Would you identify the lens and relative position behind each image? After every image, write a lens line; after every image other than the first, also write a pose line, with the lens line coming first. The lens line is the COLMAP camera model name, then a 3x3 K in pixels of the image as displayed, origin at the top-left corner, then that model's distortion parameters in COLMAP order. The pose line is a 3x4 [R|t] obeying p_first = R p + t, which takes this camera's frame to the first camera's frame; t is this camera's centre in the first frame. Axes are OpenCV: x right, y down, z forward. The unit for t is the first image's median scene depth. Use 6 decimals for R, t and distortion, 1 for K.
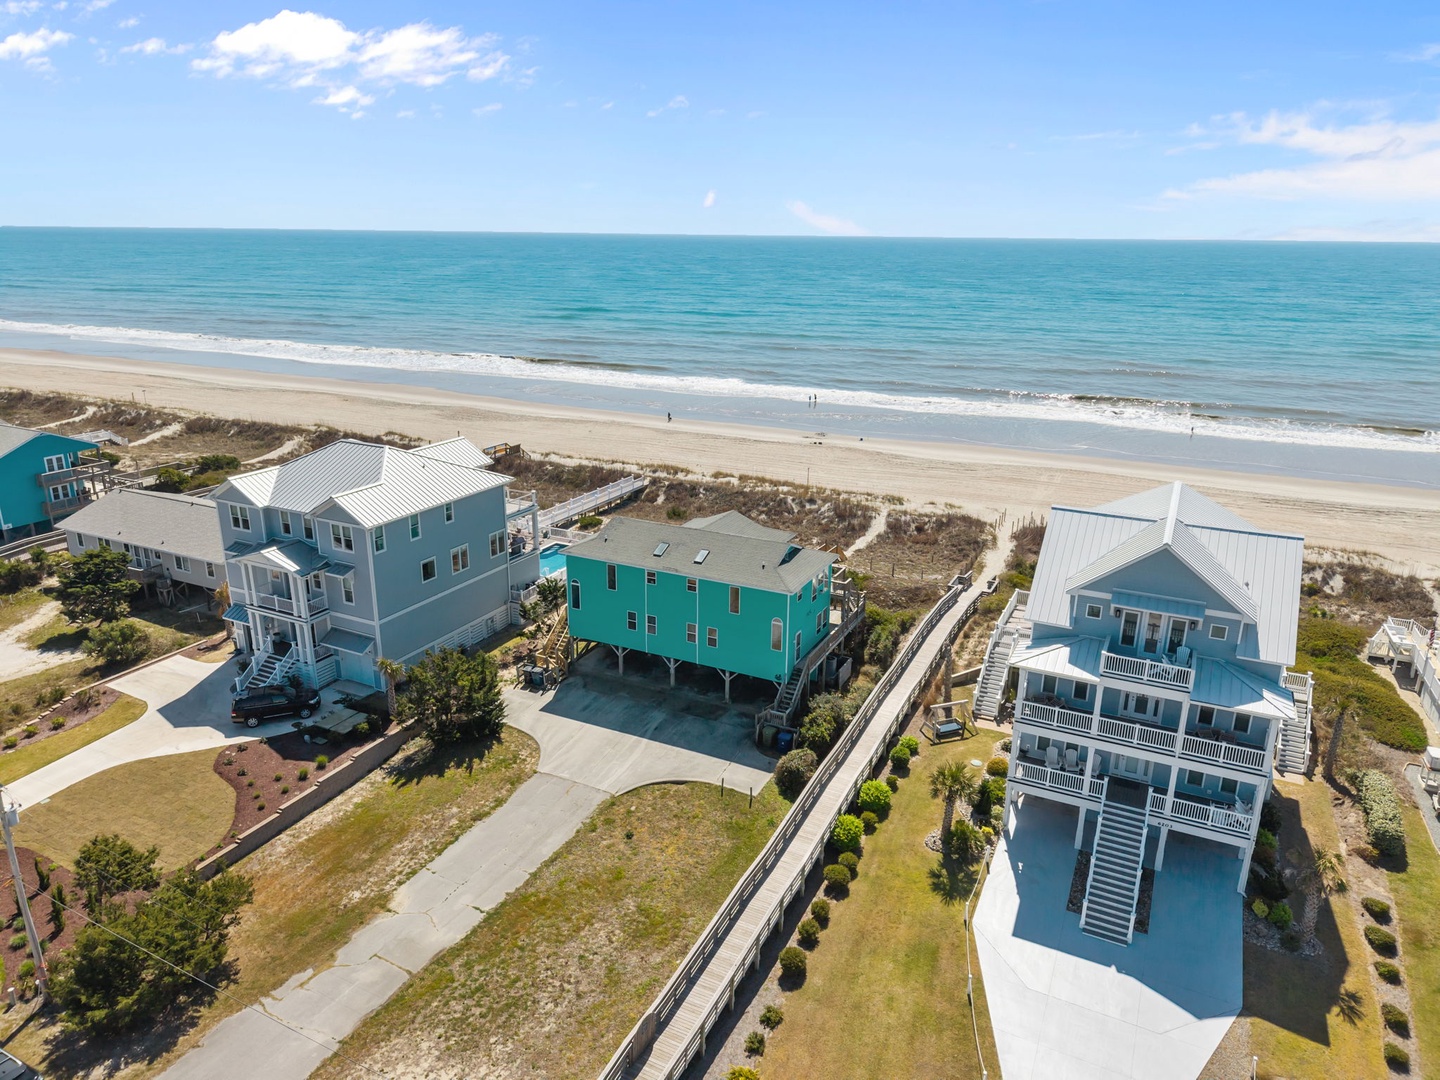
lens RADIAL K [[969.0, 0, 718.9], [0, 969.0, 536.6], [0, 0, 1]] dist [-0.009849, 0.004847]
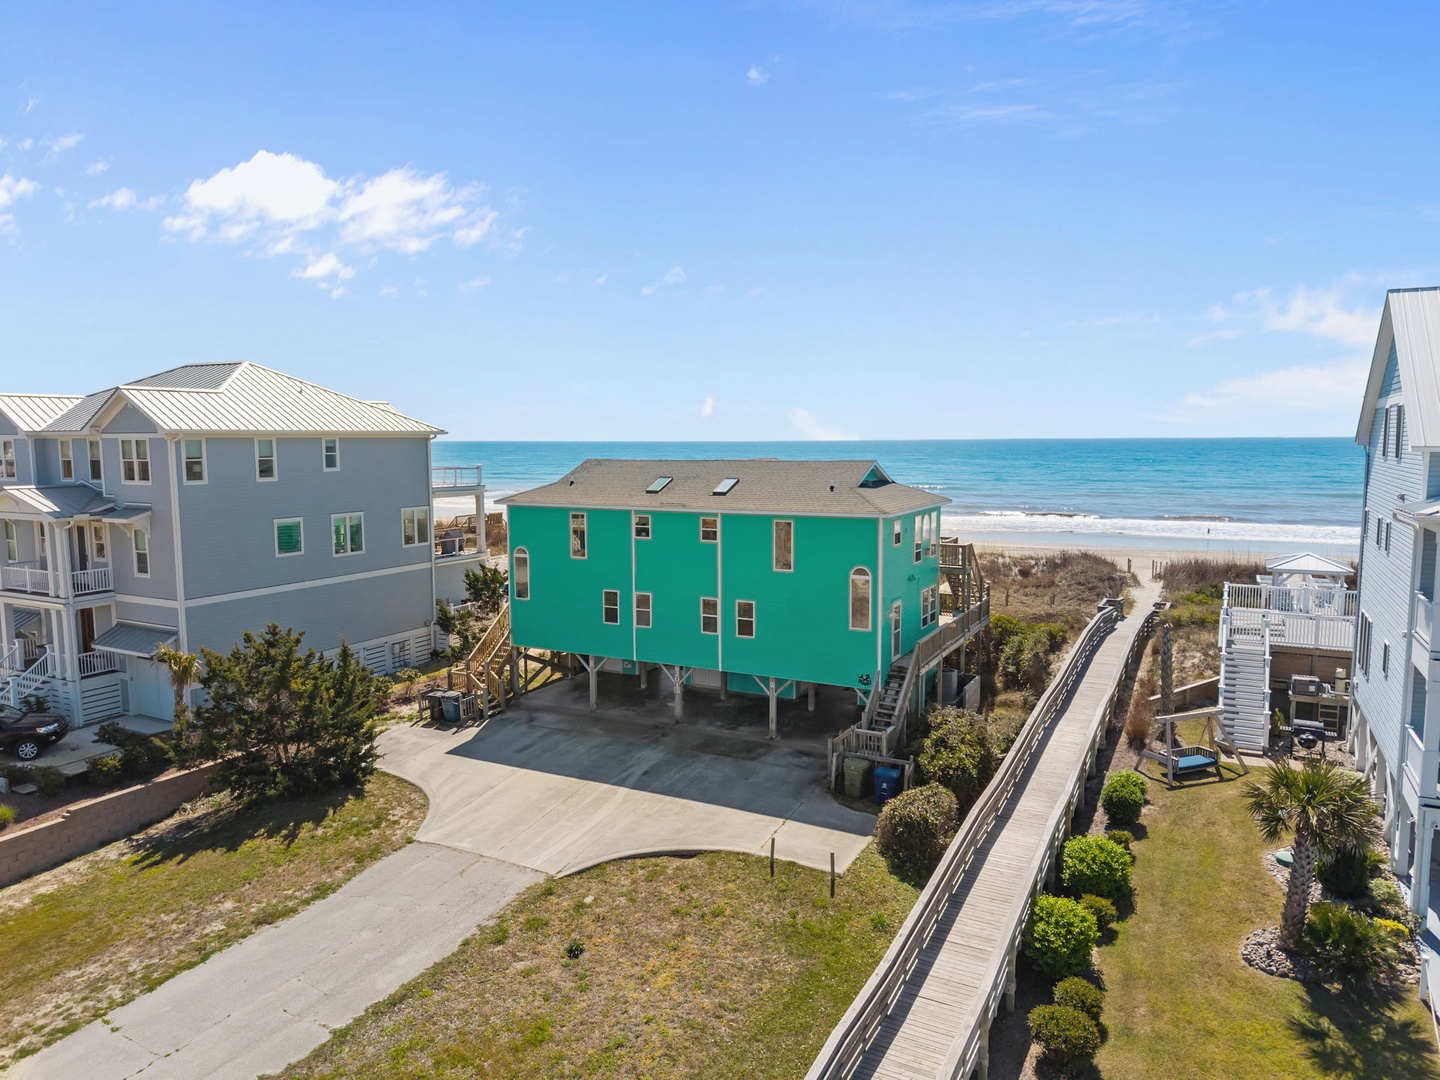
lens RADIAL K [[969.0, 0, 717.9], [0, 969.0, 539.9], [0, 0, 1]] dist [-0.009849, 0.004847]
pose [[0.999634, -0.011526, -0.024487, -0.009643], [0.006349, 0.979399, -0.201836, 0.188350], [0.026308, 0.201607, 0.979113, 0.457879]]
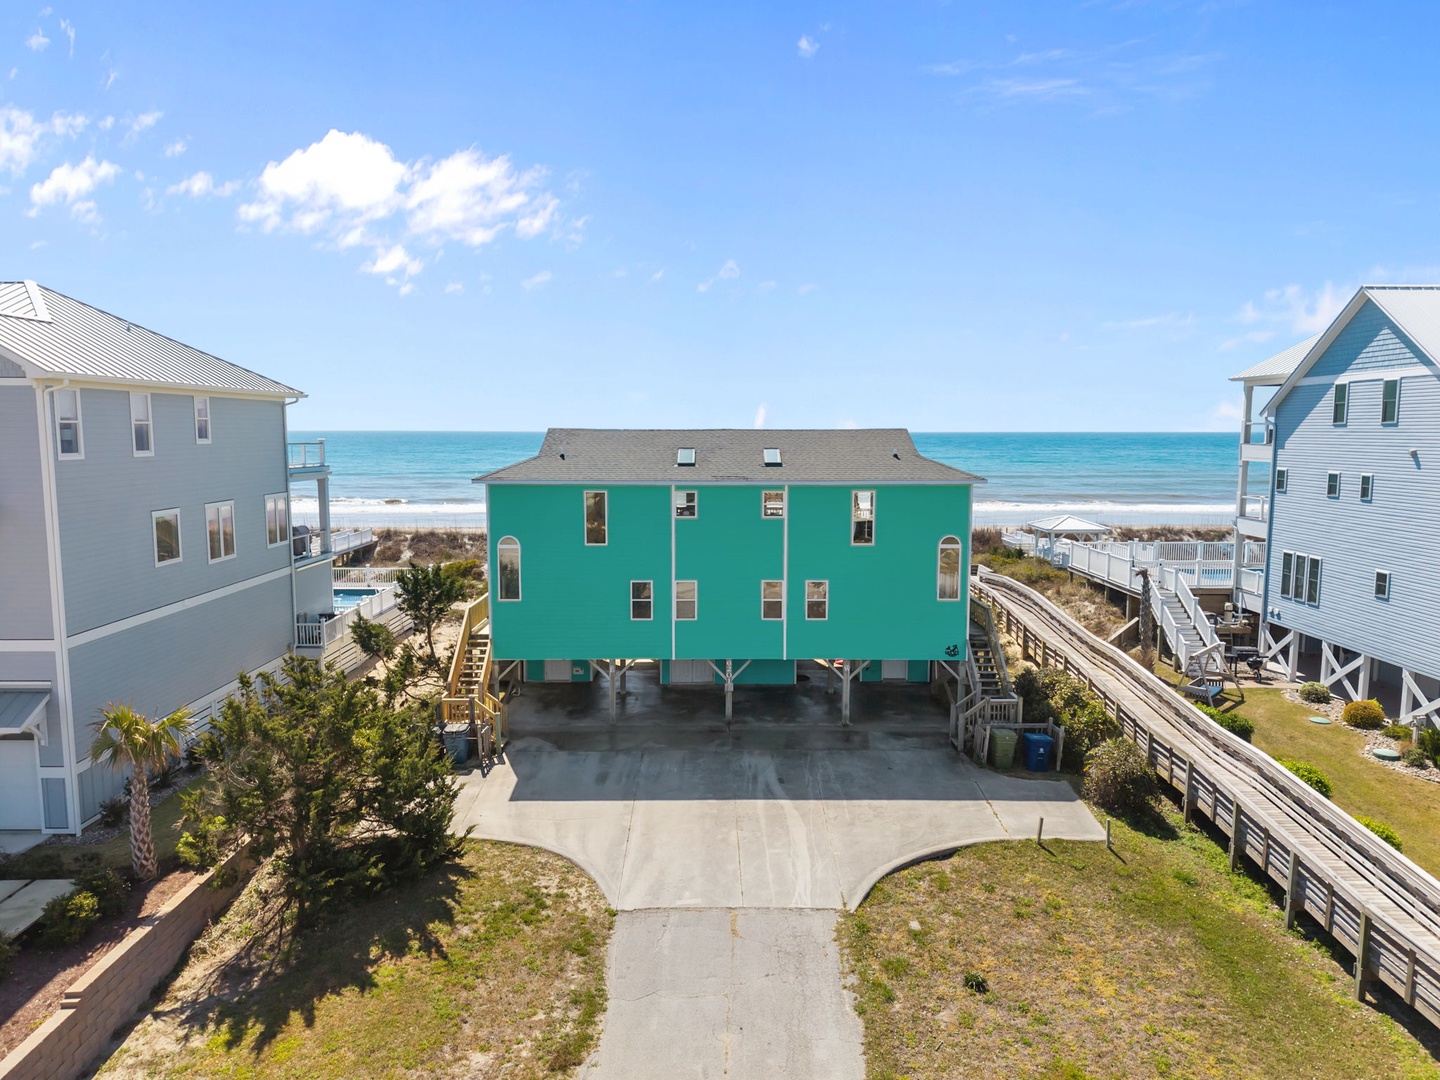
lens RADIAL K [[969.0, 0, 709.9], [0, 969.0, 543.3], [0, 0, 1]] dist [-0.009849, 0.004847]
pose [[0.892668, -0.059809, 0.446730, -0.319358], [0.142499, 0.977766, -0.153841, 0.159000], [-0.427596, 0.200987, 0.881343, 0.593189]]
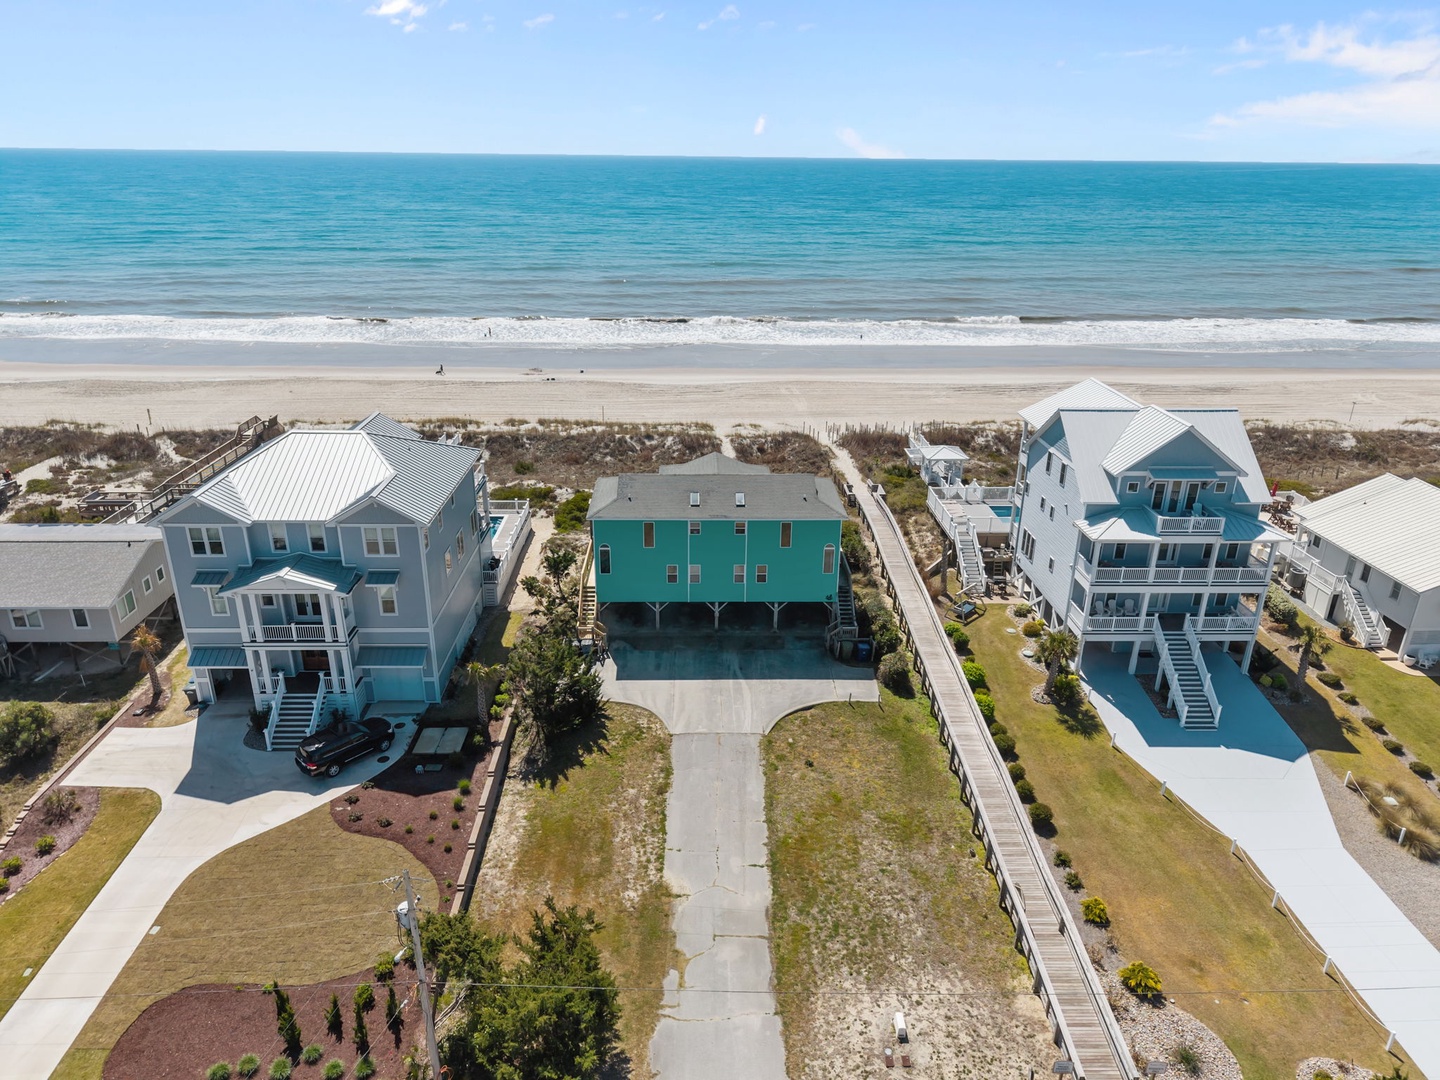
lens RADIAL K [[969.0, 0, 708.9], [0, 969.0, 539.5], [0, 0, 1]] dist [-0.009849, 0.004847]
pose [[0.884086, -0.173909, 0.433760, -0.546313], [0.139668, 0.984083, 0.109881, -0.059424], [-0.445965, -0.036562, 0.894303, 0.095775]]
